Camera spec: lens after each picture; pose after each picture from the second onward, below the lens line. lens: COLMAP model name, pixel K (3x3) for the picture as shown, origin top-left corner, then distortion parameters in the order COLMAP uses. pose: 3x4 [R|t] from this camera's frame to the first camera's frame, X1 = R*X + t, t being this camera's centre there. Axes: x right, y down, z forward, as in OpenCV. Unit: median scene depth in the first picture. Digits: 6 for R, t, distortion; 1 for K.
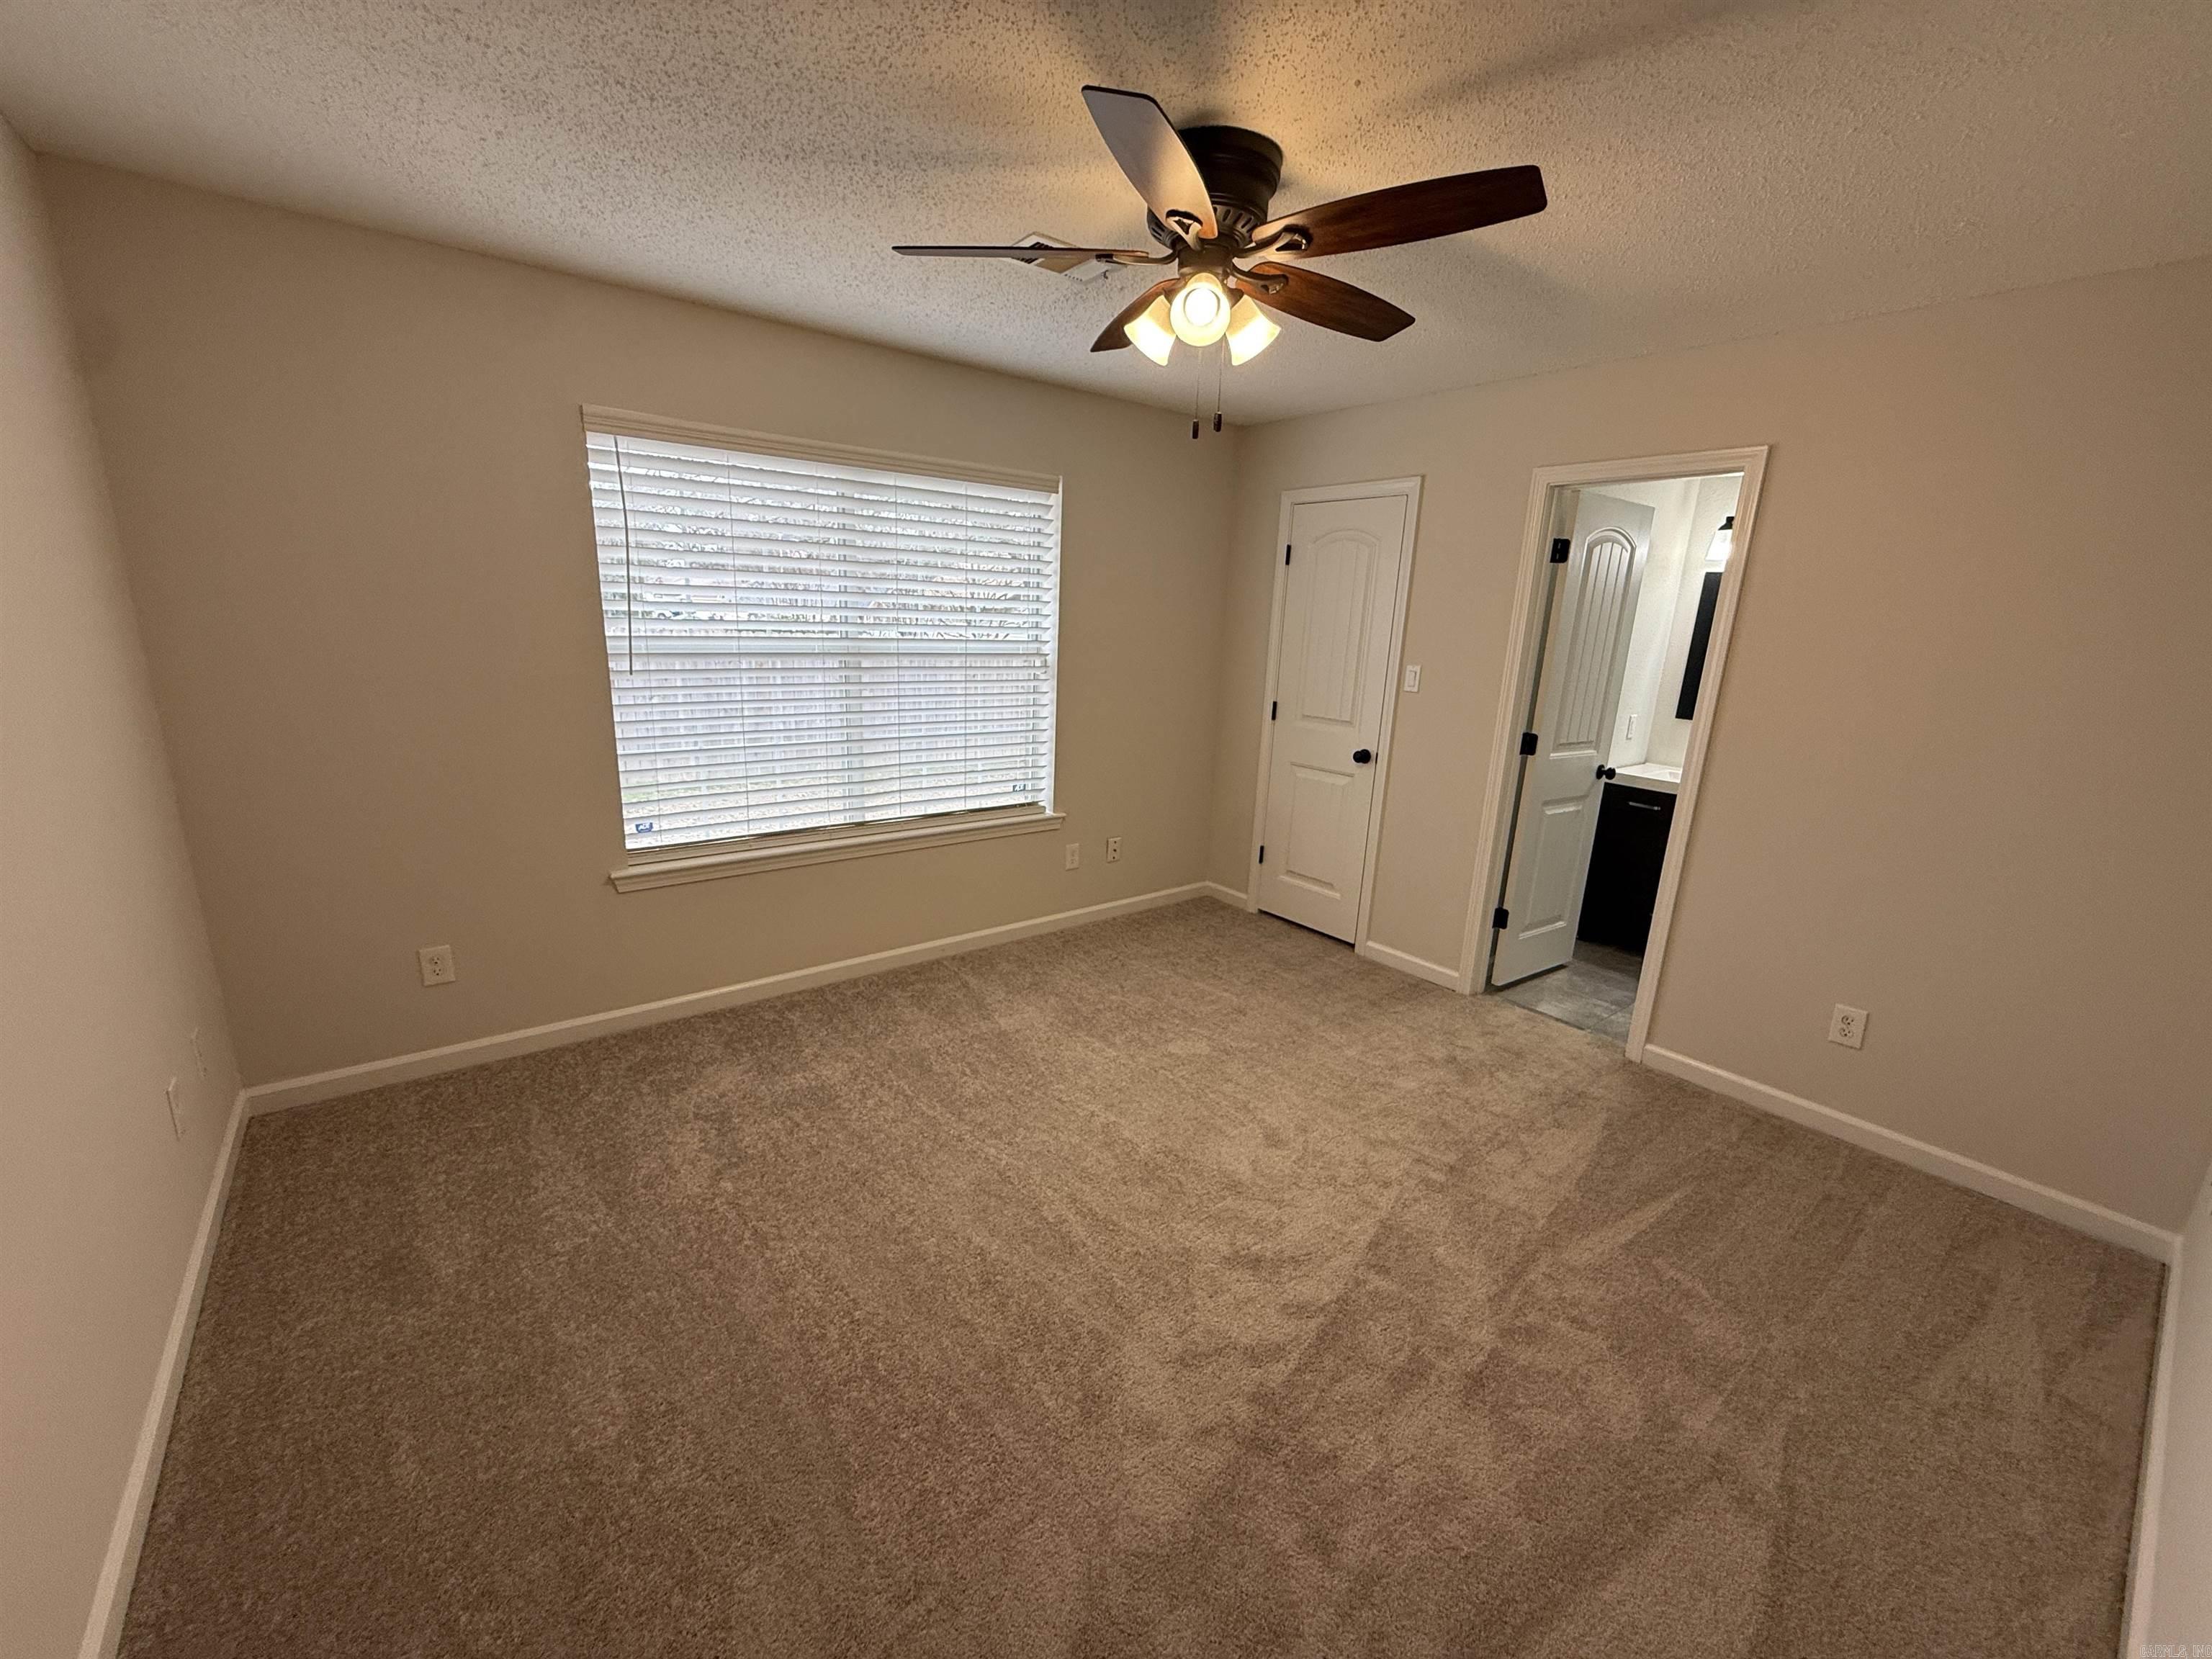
lens RADIAL K [[882.2, 0, 1102.8], [0, 882.2, 831.8], [0, 0, 1]] dist [0.001054, 0.000184]
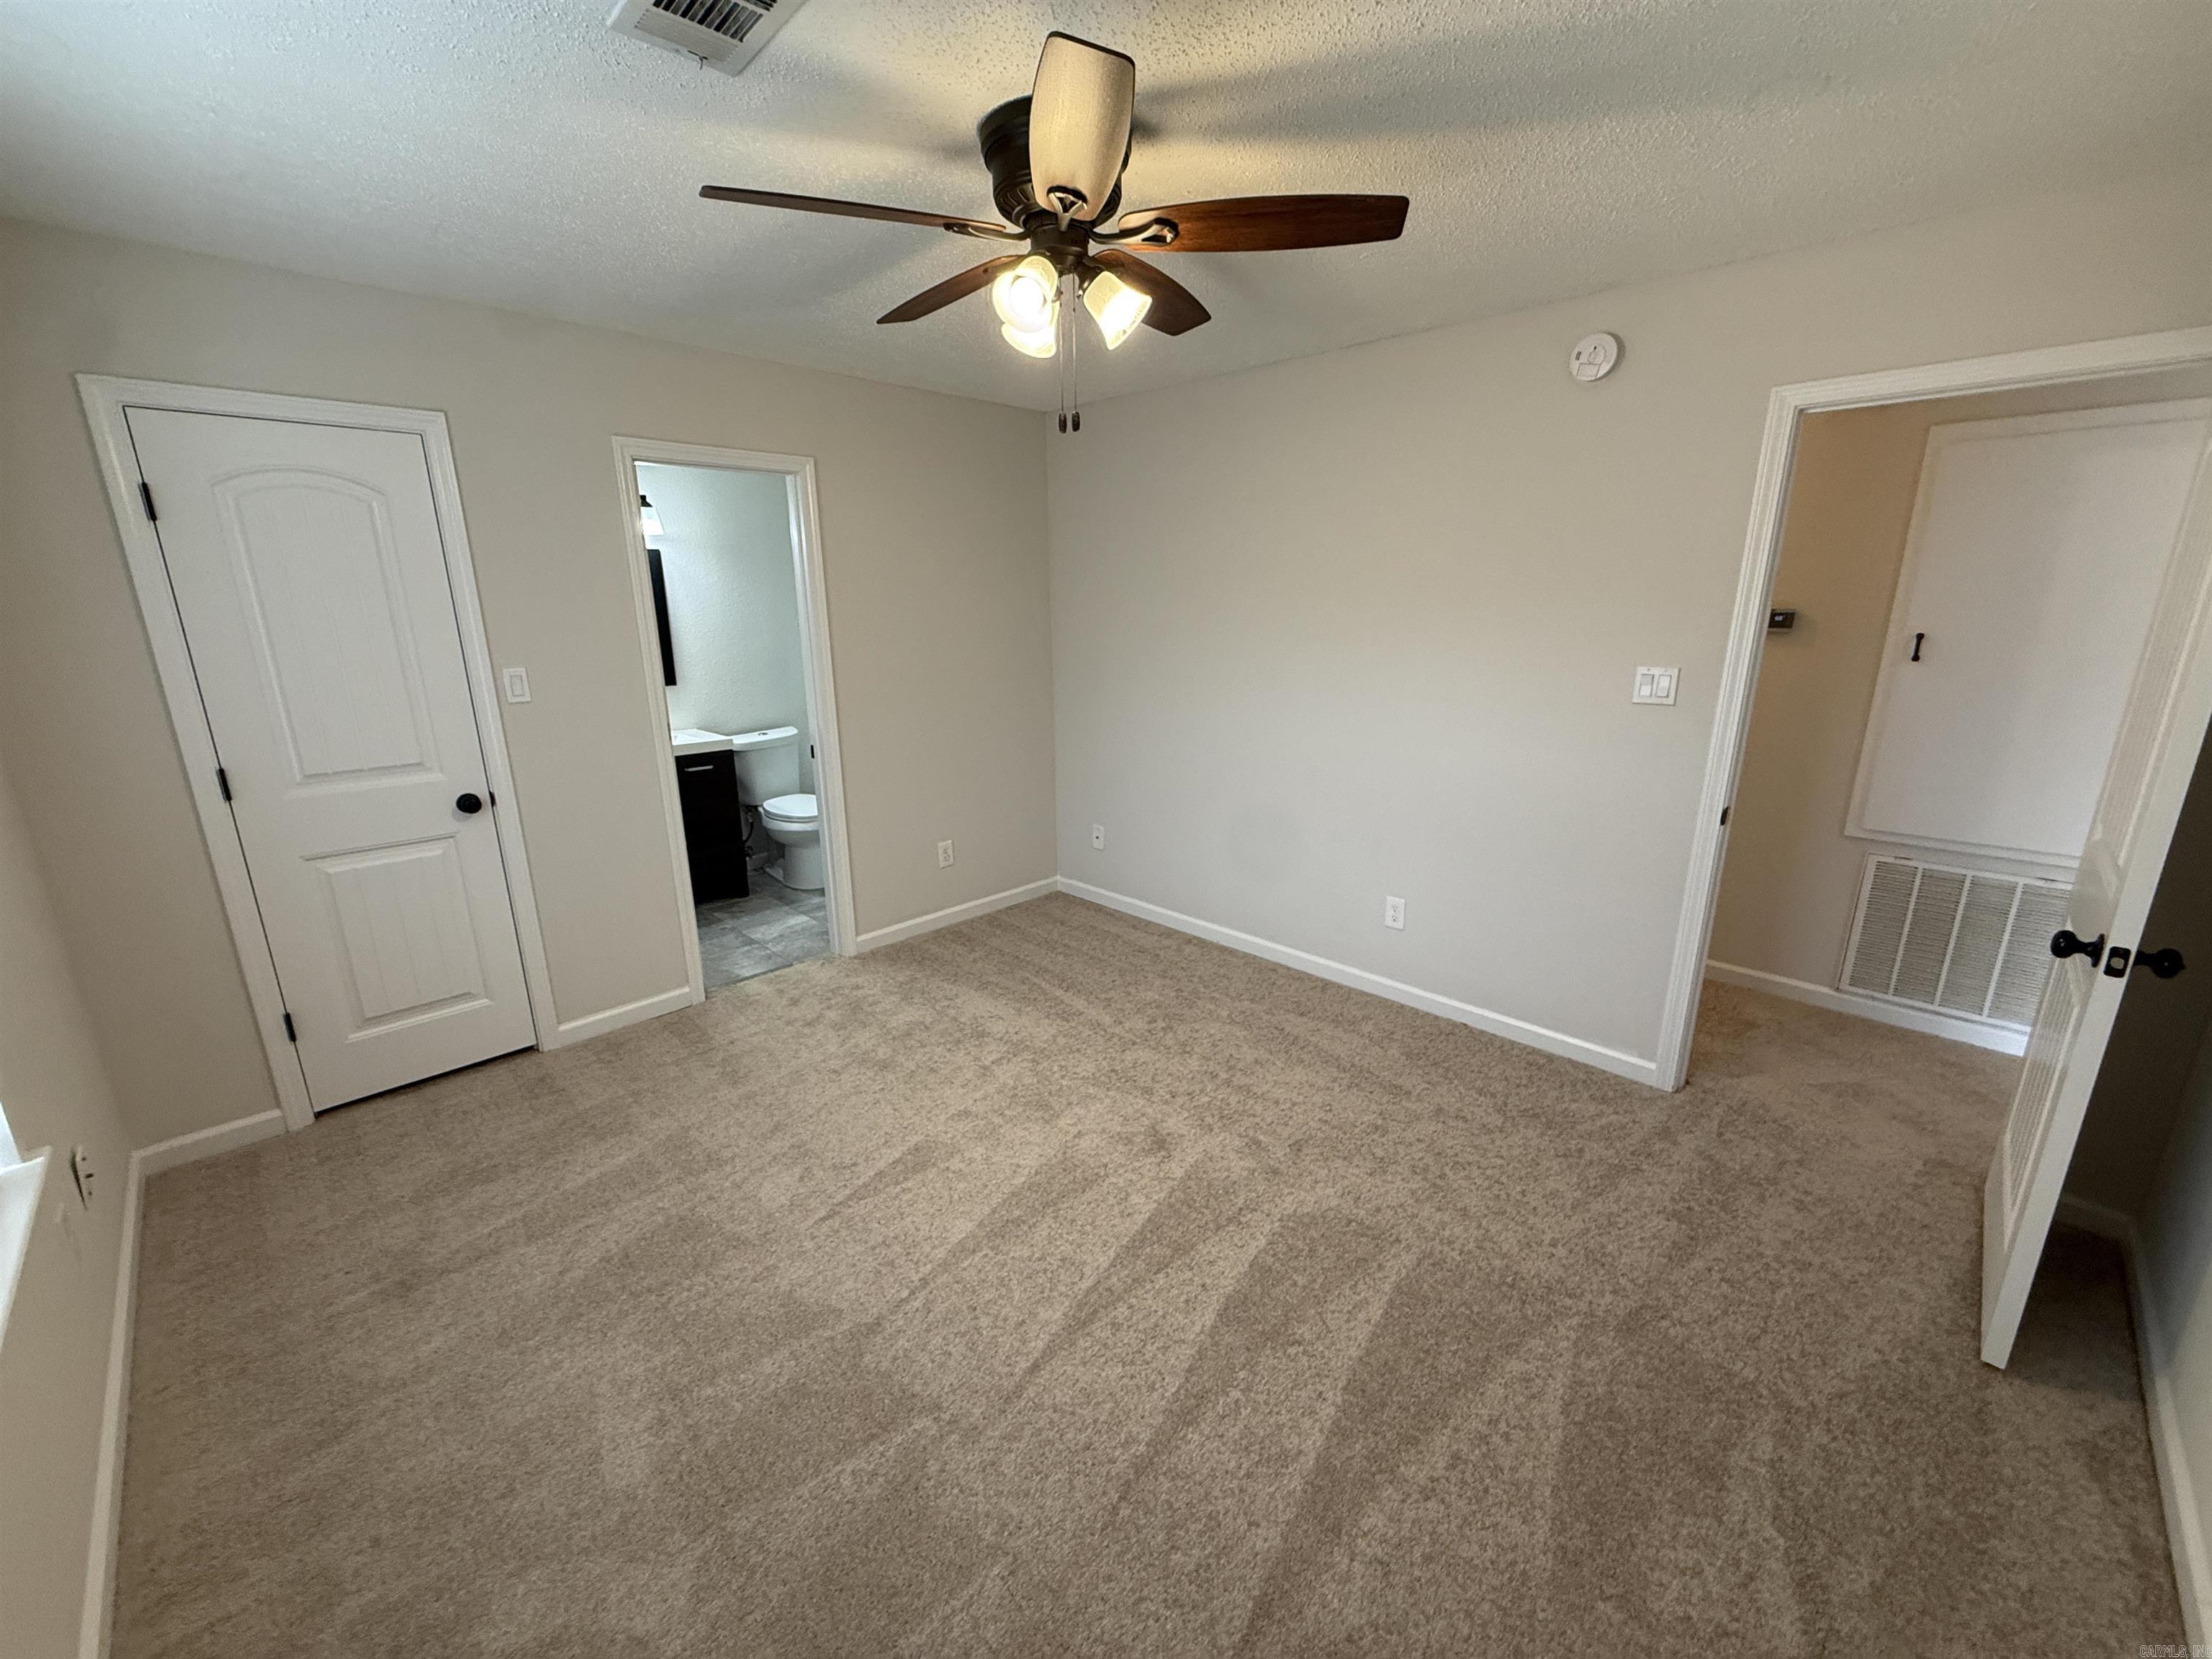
lens RADIAL K [[882.2, 0, 1102.8], [0, 882.2, 831.8], [0, 0, 1]] dist [0.001054, 0.000184]
pose [[-0.114375, -0.297819, 0.947746, -0.494019], [0.244397, 0.916252, 0.317416, -0.183045], [-0.962906, 0.267931, -0.032010, 0.589193]]
